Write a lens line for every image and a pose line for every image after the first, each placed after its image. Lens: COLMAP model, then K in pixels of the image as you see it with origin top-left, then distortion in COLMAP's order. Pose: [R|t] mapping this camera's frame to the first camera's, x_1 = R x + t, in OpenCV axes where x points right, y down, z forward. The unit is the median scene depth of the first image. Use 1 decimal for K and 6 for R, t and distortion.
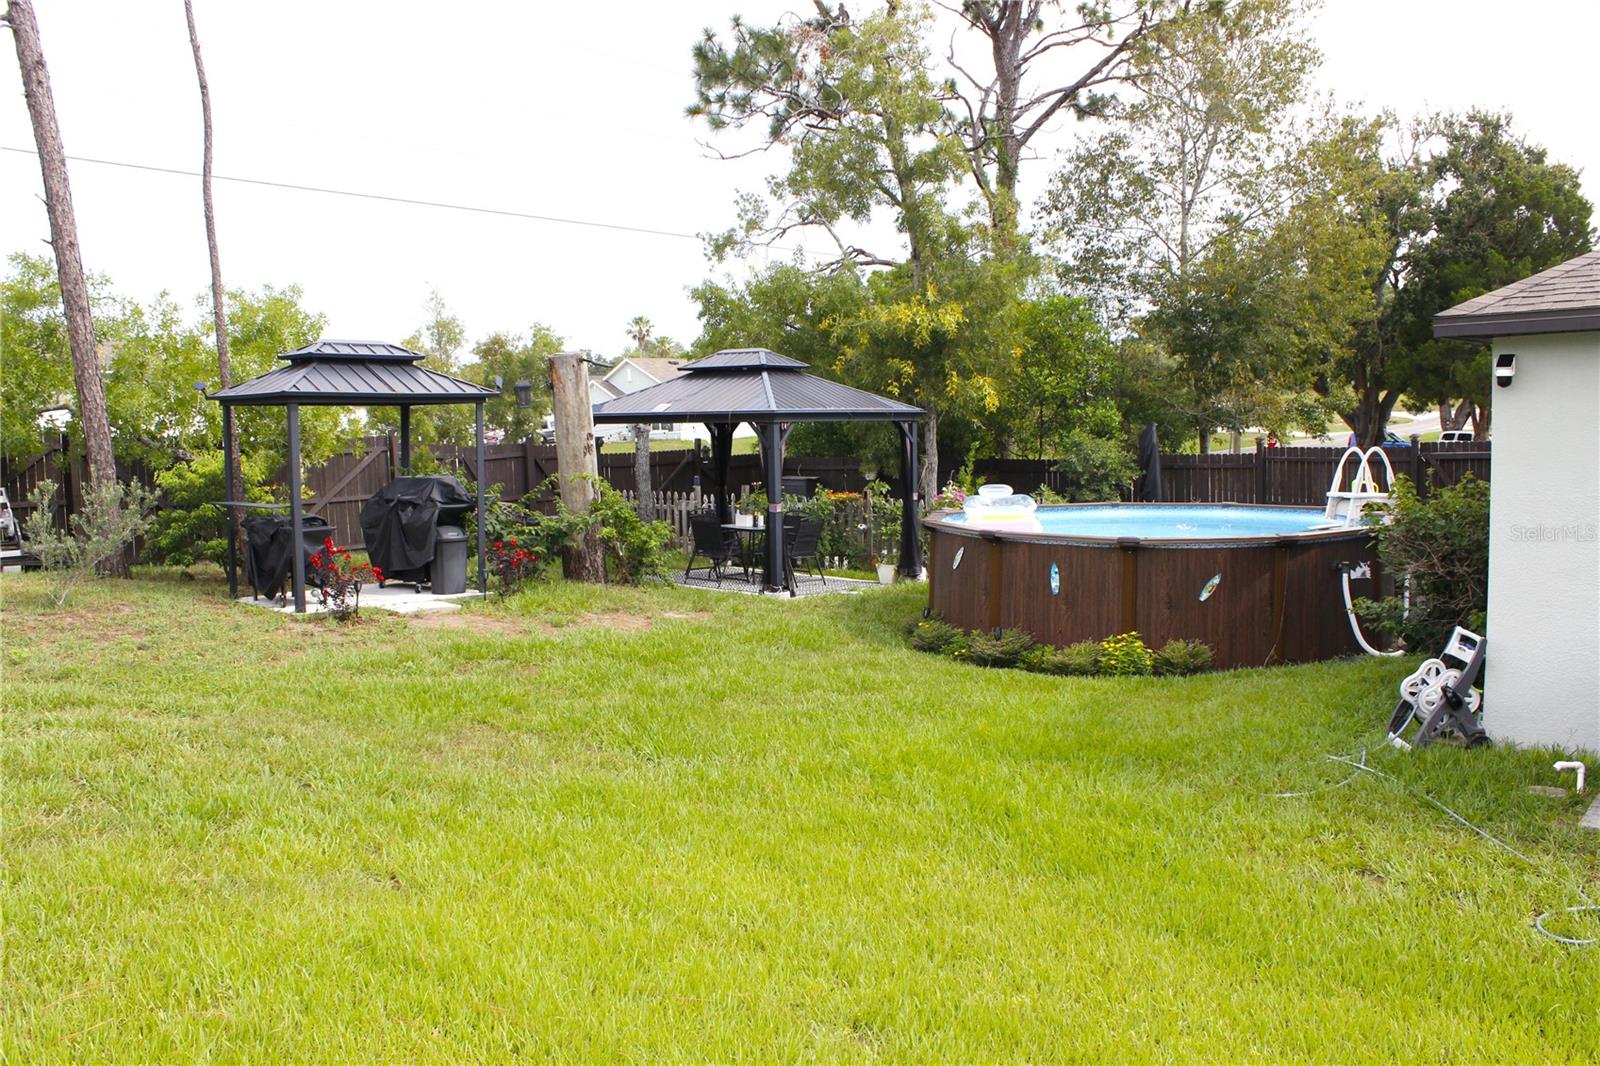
lens RADIAL K [[1331.5, 0, 796.2], [0, 1331.5, 553.0], [0, 0, 1]] dist [-0.164050, 0.150611]
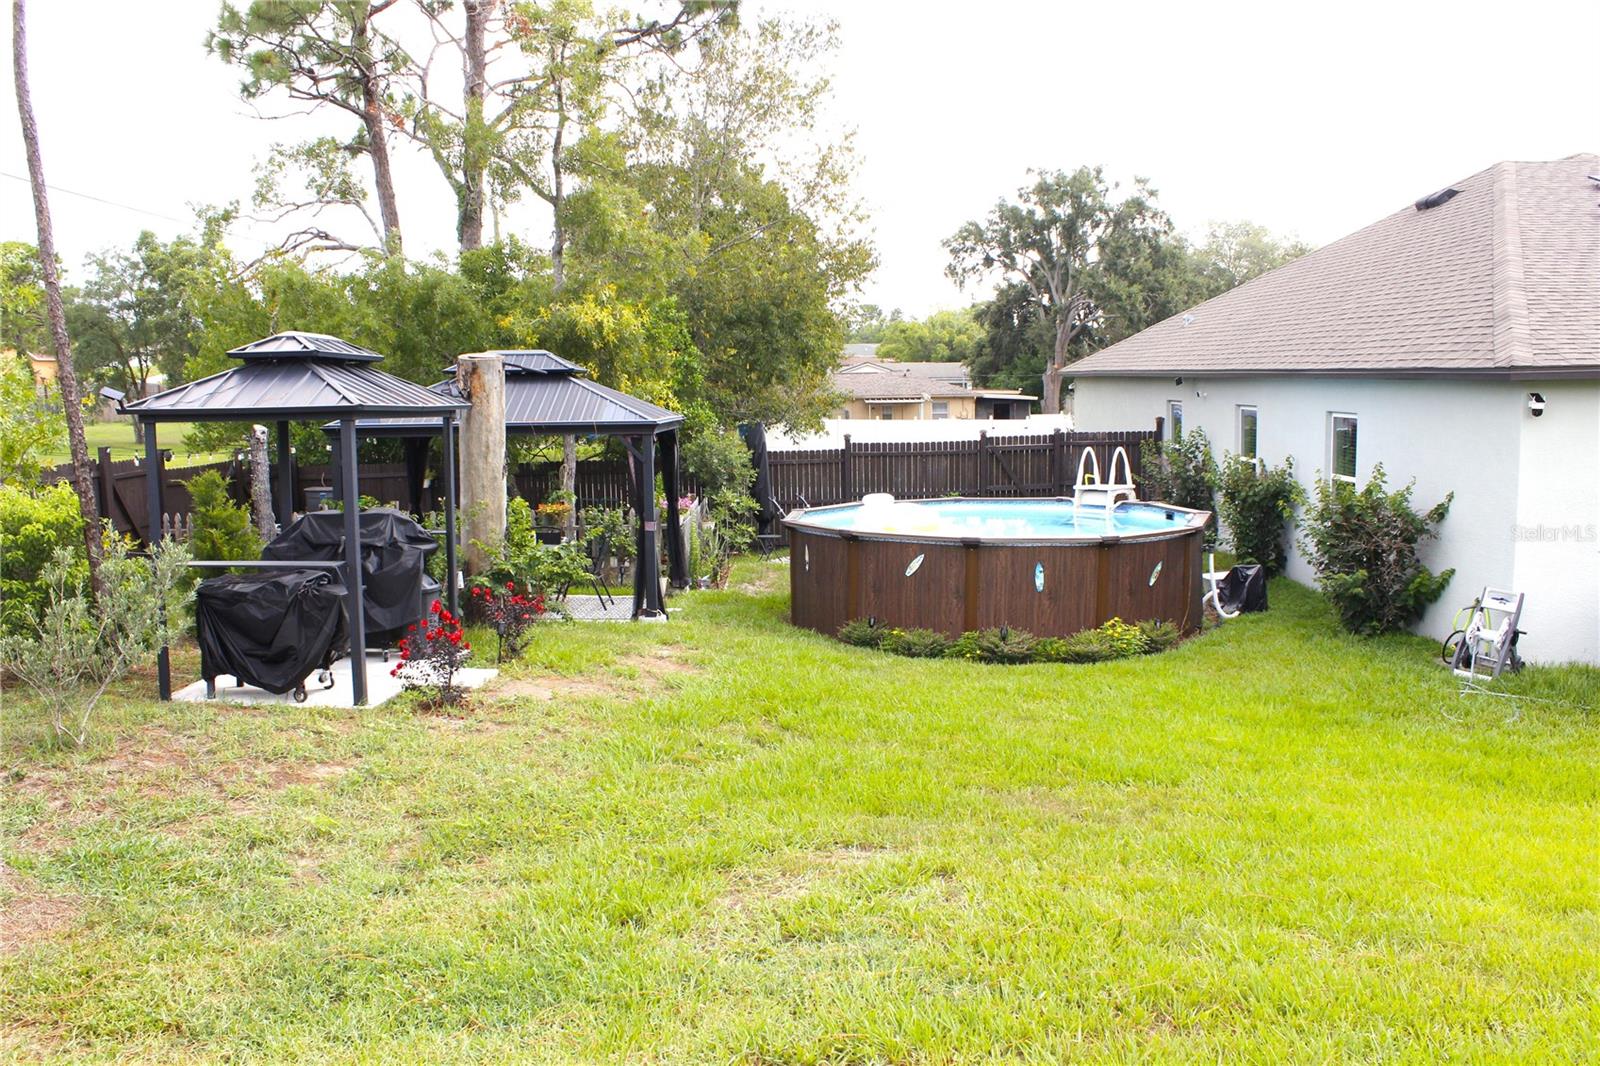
lens RADIAL K [[1331.5, 0, 796.2], [0, 1331.5, 553.0], [0, 0, 1]] dist [-0.164050, 0.150611]
pose [[0.776298, -0.068420, 0.626642, -0.584641], [0.061625, 0.997568, 0.032577, -0.044005], [-0.627346, 0.013328, 0.778626, 0.240364]]
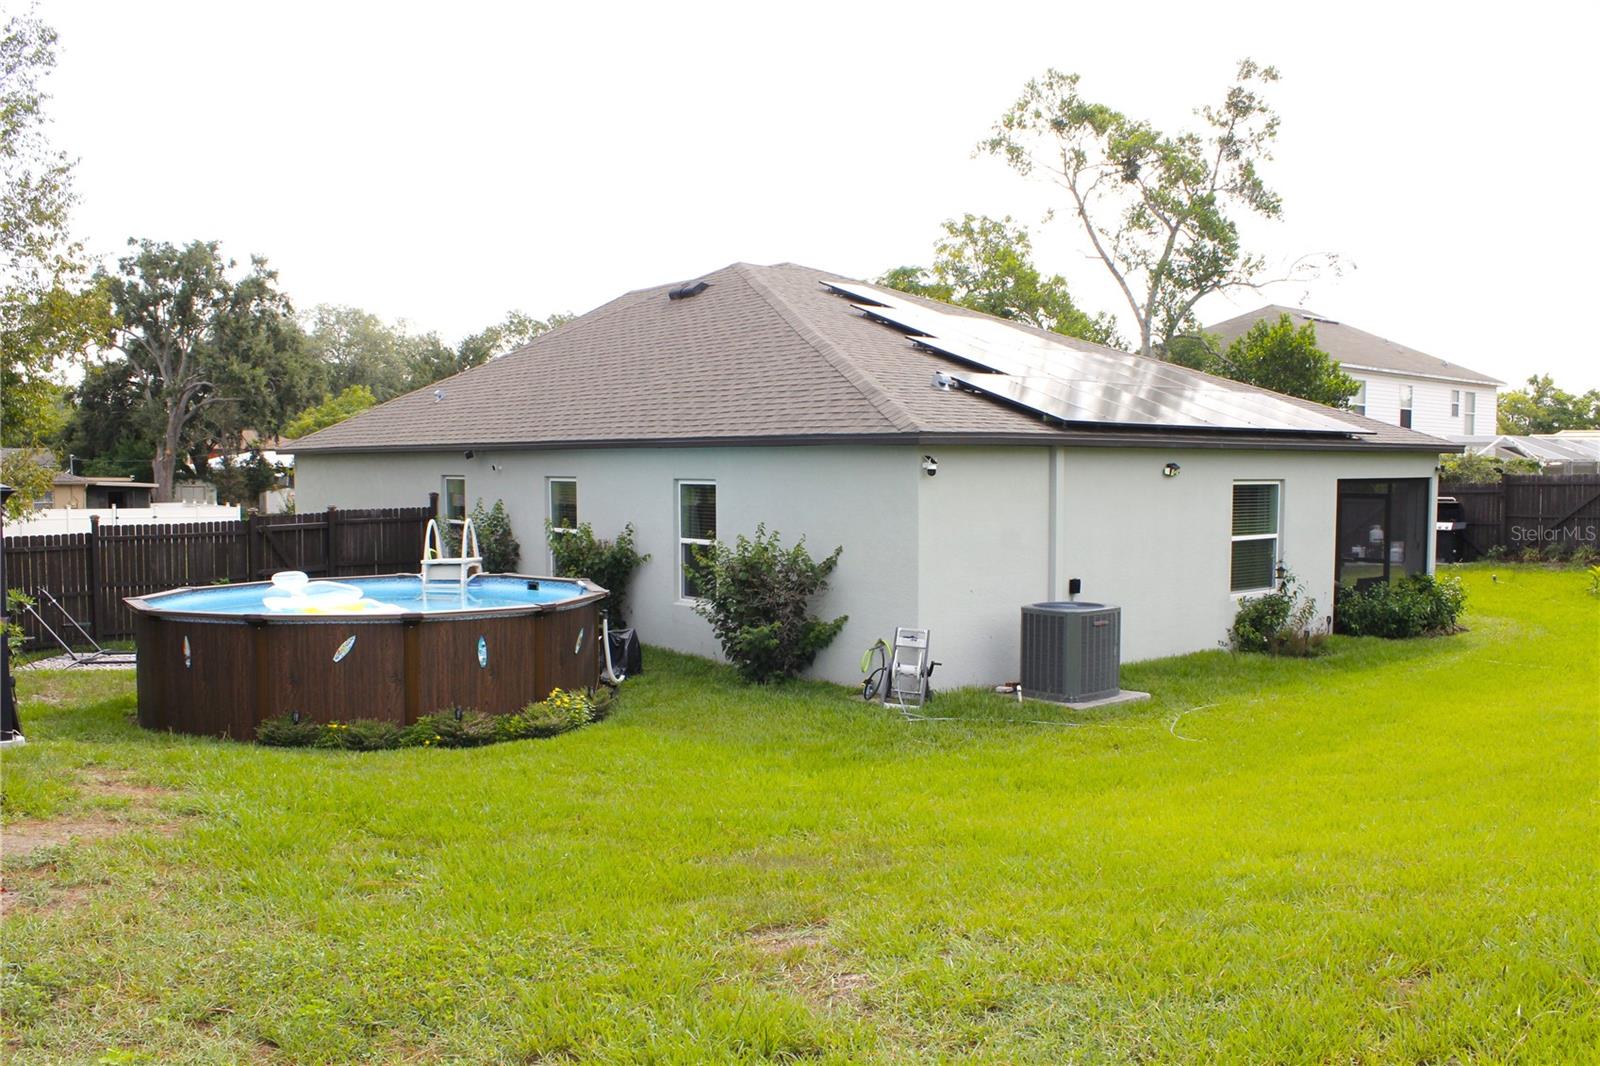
lens RADIAL K [[1331.5, 0, 796.2], [0, 1331.5, 553.0], [0, 0, 1]] dist [-0.164050, 0.150611]
pose [[0.202184, -0.040378, 0.978515, -0.680247], [0.098312, 0.994939, 0.020742, -0.048809], [-0.974401, 0.092006, 0.205130, 0.487241]]
